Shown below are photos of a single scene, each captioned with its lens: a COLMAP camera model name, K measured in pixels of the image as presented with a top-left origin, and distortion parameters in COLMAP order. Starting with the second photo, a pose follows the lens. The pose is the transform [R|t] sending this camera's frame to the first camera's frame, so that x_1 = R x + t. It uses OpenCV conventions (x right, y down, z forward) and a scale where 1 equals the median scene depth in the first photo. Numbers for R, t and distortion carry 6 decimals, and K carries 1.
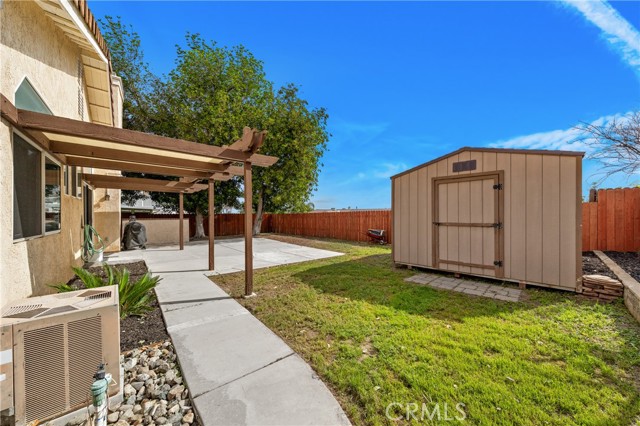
lens RADIAL K [[214.2, 0, 320.4], [0, 214.2, 214.2], [0, 0, 1]] dist [-0.013312, -0.000055]
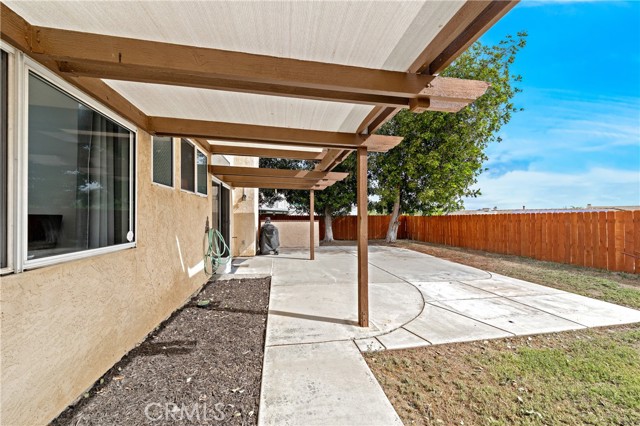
lens RADIAL K [[214.2, 0, 320.4], [0, 214.2, 214.2], [0, 0, 1]] dist [-0.013312, -0.000055]
pose [[0.860308, -0.000447, -0.509774, -0.191541], [-0.003955, 0.999964, -0.007552, 0.000099], [0.509759, 0.008513, 0.860275, 0.285717]]
